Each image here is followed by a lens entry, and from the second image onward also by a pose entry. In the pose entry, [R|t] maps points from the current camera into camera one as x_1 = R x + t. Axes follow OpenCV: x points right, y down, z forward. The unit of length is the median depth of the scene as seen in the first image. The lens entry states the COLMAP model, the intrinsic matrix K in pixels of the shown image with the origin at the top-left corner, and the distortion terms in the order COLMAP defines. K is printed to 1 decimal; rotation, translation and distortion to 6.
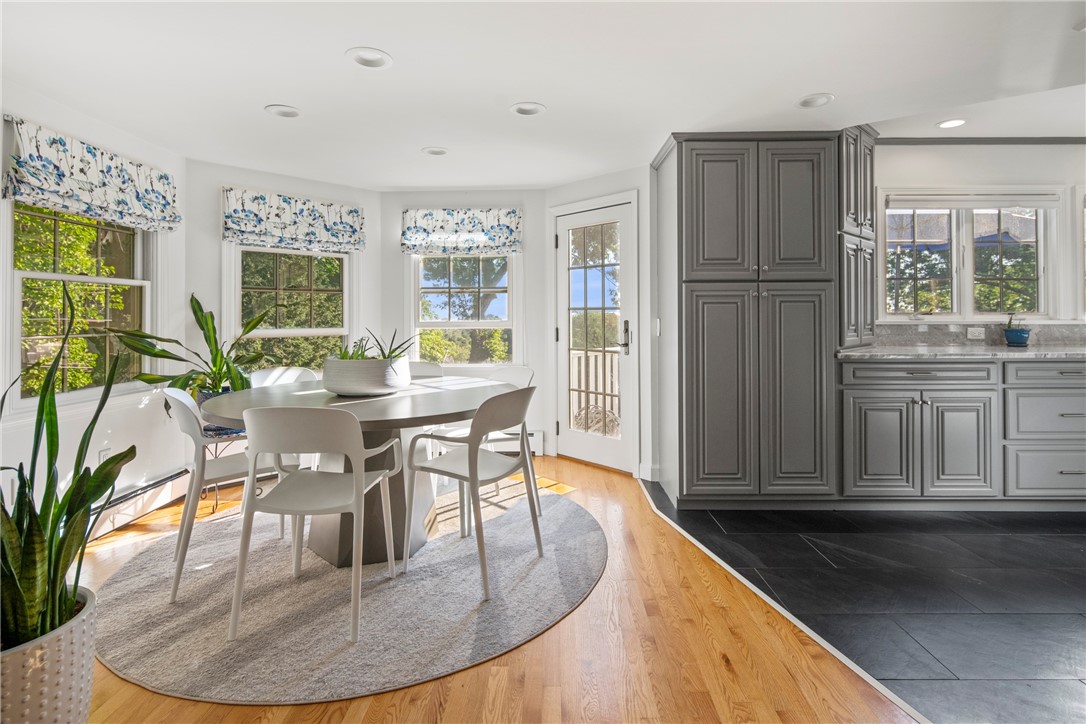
lens RADIAL K [[540.1, 0, 548.0], [0, 540.1, 308.1], [0, 0, 1]] dist [0.004489, -0.004280]
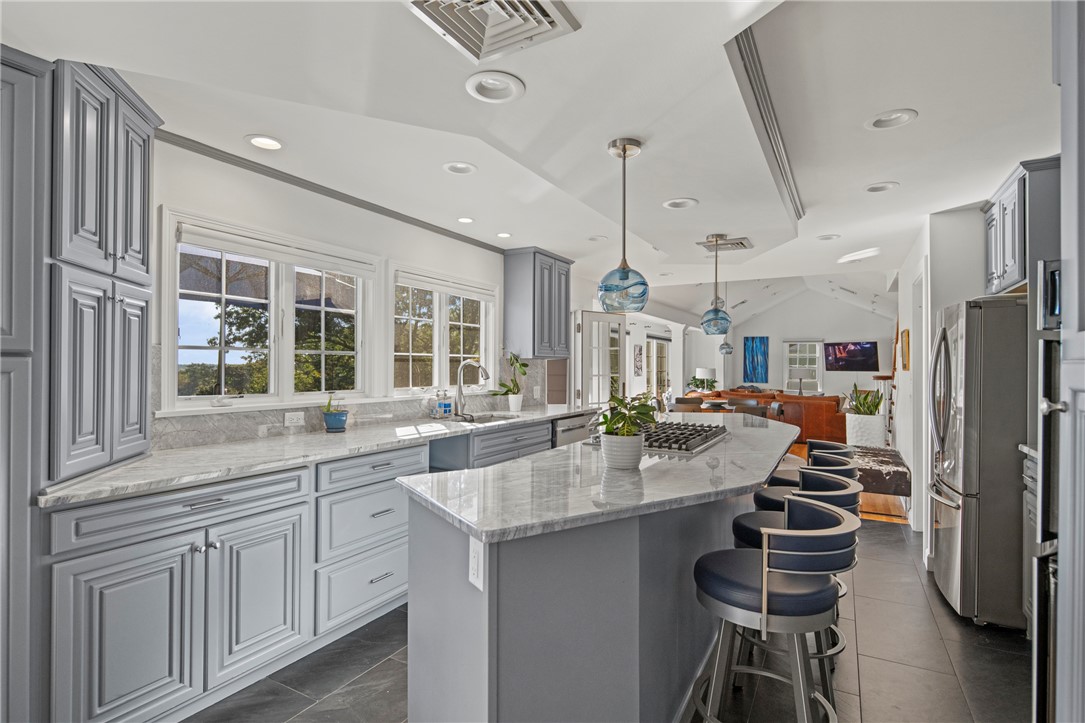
lens RADIAL K [[539.6, 0, 538.6], [0, 539.6, 360.0], [0, 0, 1]] dist [0.004489, -0.004280]
pose [[0.497436, 0.015818, 0.867356, 0.323829], [-0.010925, 0.999869, -0.011970, -0.043253], [-0.867432, -0.003521, 0.497544, 0.335905]]
